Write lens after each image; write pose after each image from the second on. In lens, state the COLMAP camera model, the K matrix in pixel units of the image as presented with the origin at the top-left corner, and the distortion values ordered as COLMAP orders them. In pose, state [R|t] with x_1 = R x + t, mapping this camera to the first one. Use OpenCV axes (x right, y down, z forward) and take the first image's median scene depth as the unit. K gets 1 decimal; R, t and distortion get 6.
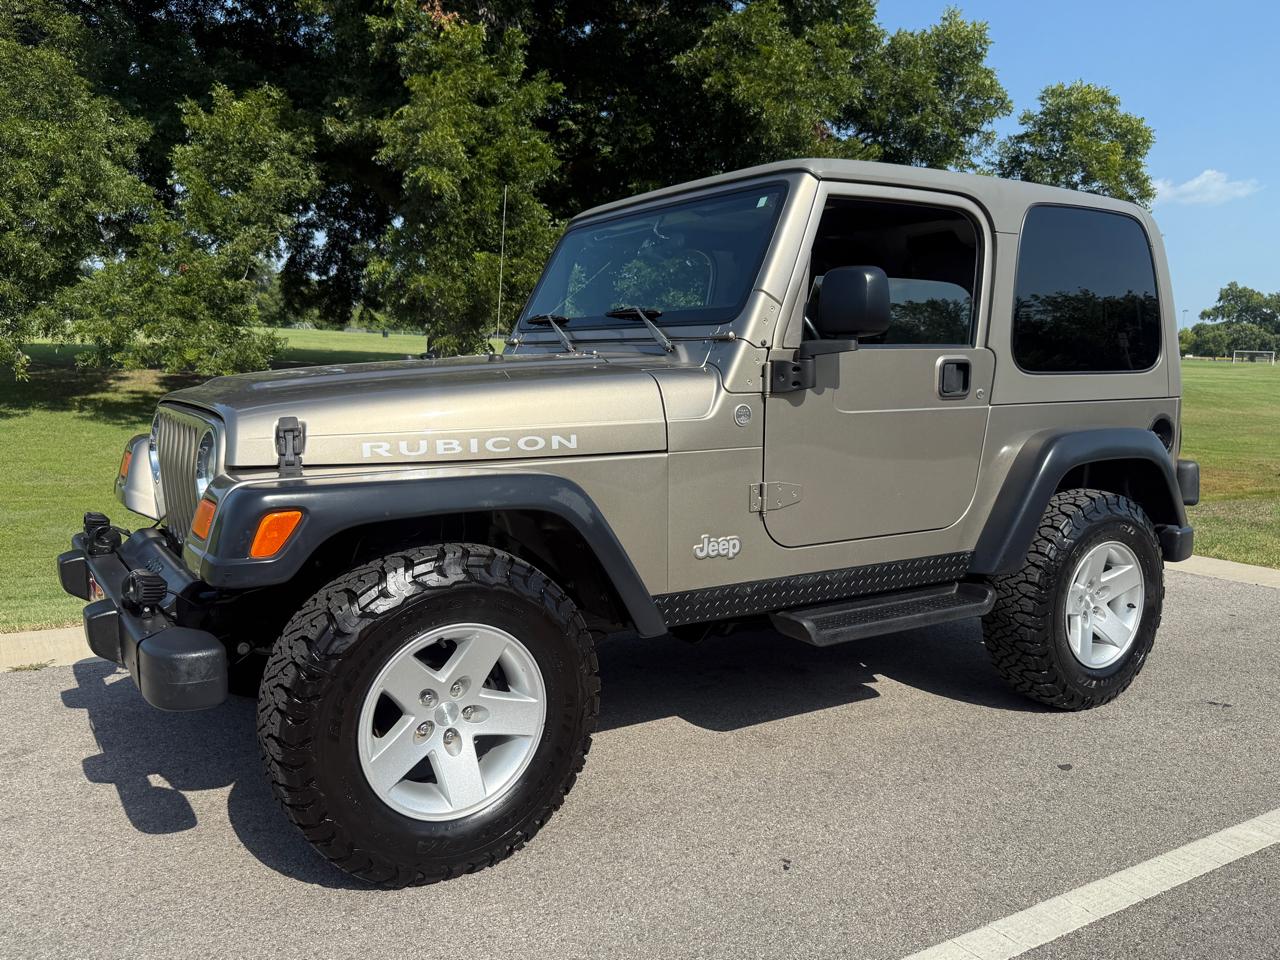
lens RADIAL K [[1030.1, 0, 633.5], [0, 1030.1, 491.1], [0, 0, 1]] dist [0.062214, -0.098817]
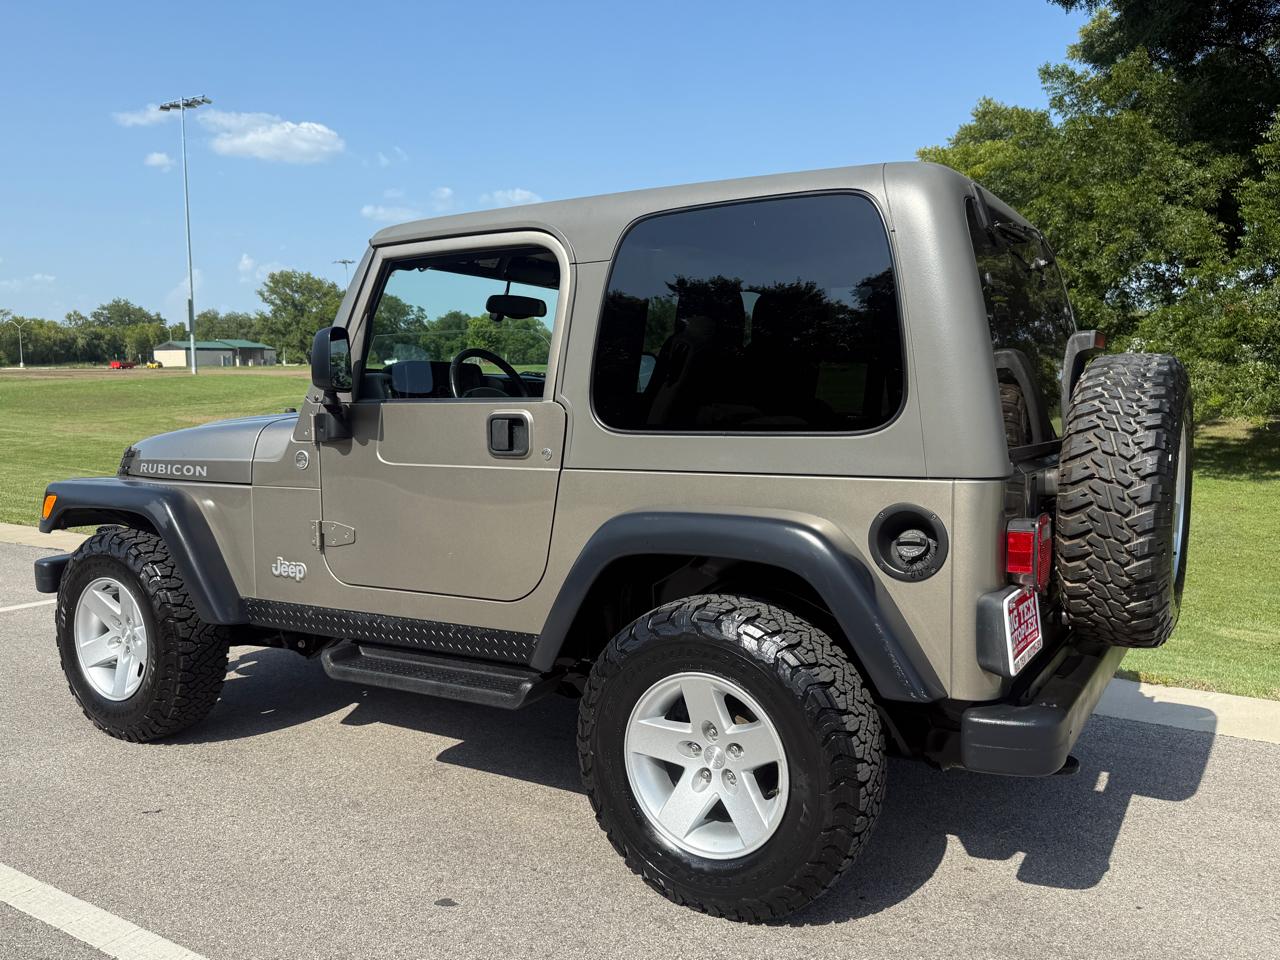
lens RADIAL K [[1030.1, 0, 631.6], [0, 1030.1, 477.5], [0, 0, 1]] dist [0.062214, -0.098817]
pose [[0.448997, 0.059996, -0.891517, 0.247680], [-0.109814, 0.993885, 0.011579, -0.021903], [0.886760, 0.092702, 0.452839, 0.173175]]
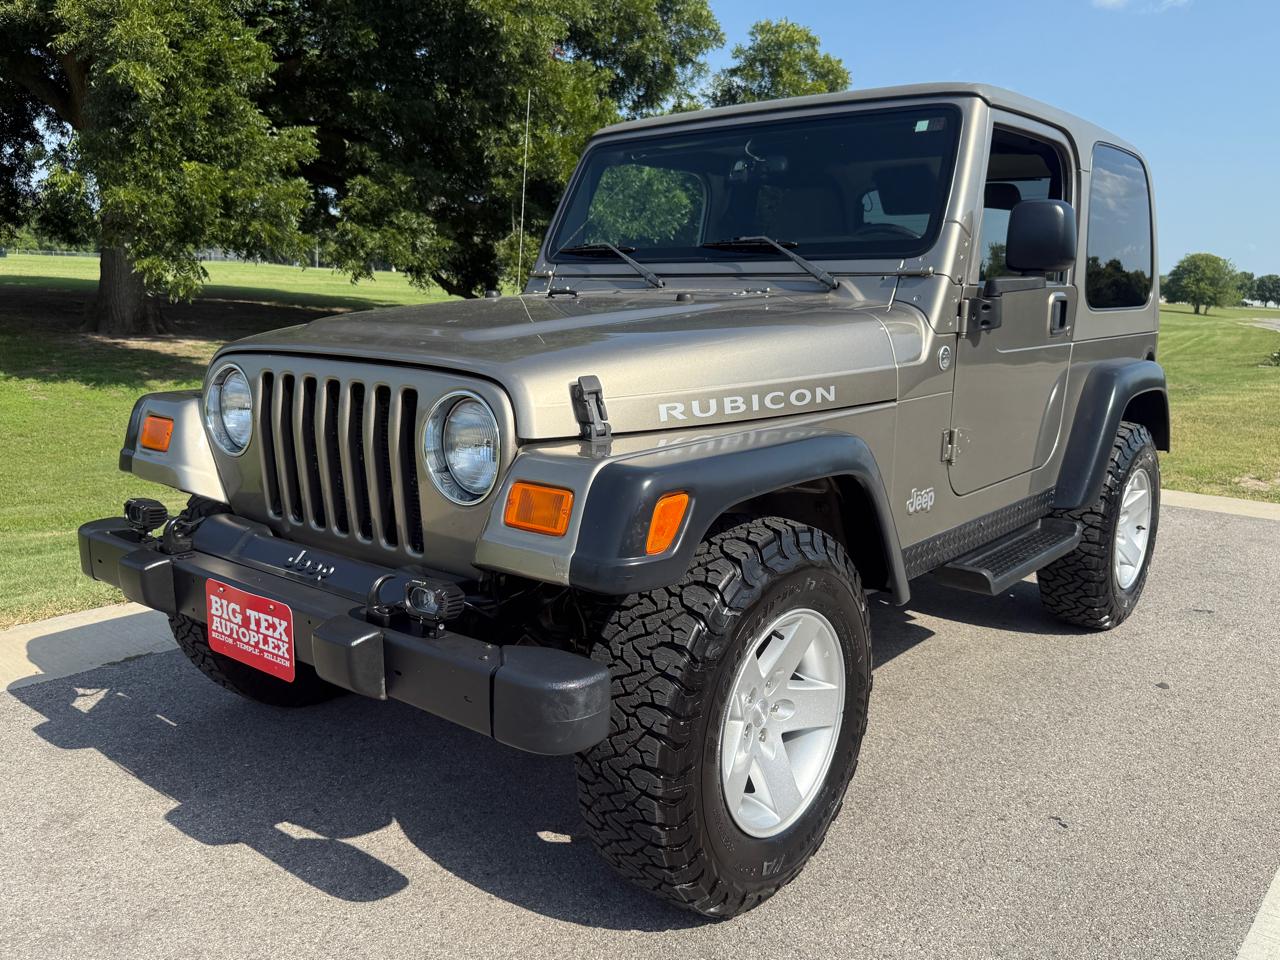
lens RADIAL K [[1030.1, 0, 610.1], [0, 1030.1, 490.5], [0, 0, 1]] dist [0.062214, -0.098817]
pose [[0.952473, -0.055830, 0.299463, -0.089025], [0.035114, 0.996631, 0.074122, -0.006525], [-0.302592, -0.060084, 0.951224, 0.035758]]
